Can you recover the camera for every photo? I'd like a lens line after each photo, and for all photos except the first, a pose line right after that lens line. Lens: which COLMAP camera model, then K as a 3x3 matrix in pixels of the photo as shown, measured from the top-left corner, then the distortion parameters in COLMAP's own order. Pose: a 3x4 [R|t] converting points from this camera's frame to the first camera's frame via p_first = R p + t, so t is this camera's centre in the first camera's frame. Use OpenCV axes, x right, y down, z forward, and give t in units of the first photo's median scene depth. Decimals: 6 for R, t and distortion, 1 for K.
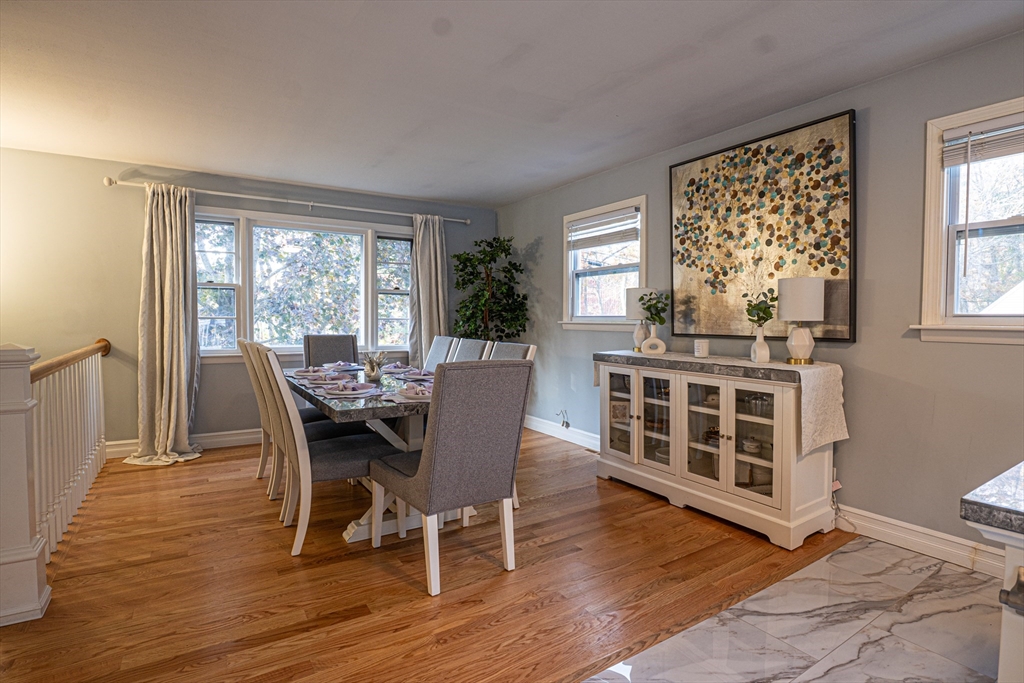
lens RADIAL K [[503.2, 0, 512.0], [0, 503.2, 341.5], [0, 0, 1]] dist [-0.030115, 0.000996]
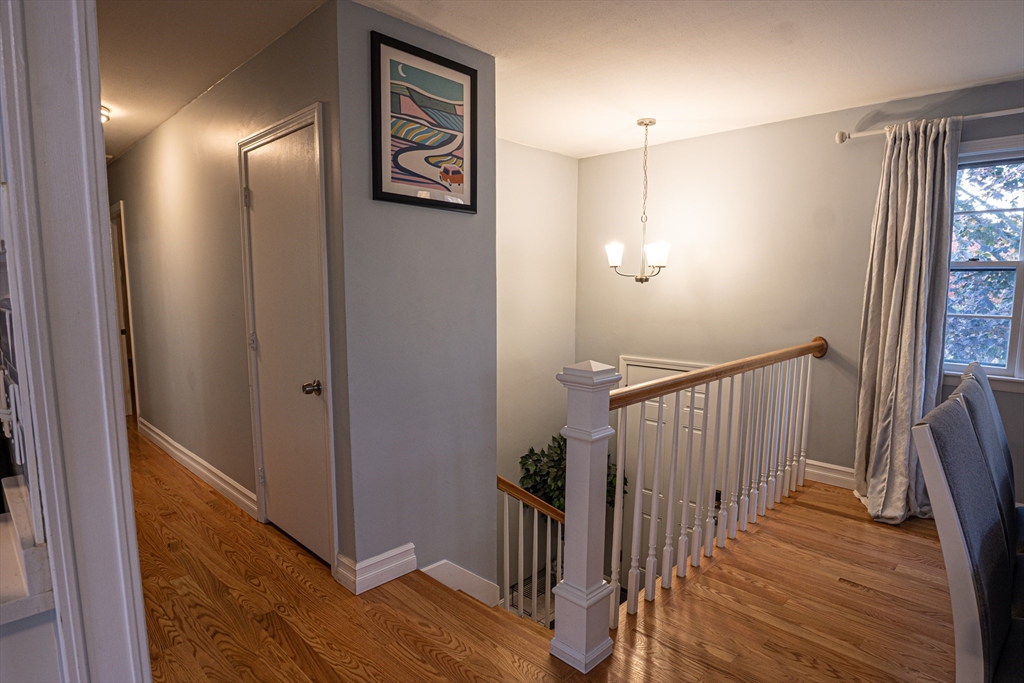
lens RADIAL K [[564.4, 0, 512.0], [0, 564.4, 358.0], [0, 0, 1]] dist [-0.023625, 0.000556]
pose [[0.224382, 0.120580, -0.967012, -0.038013], [-0.047870, 0.992481, 0.112648, -0.051562], [0.973325, 0.021015, 0.228467, 0.290053]]
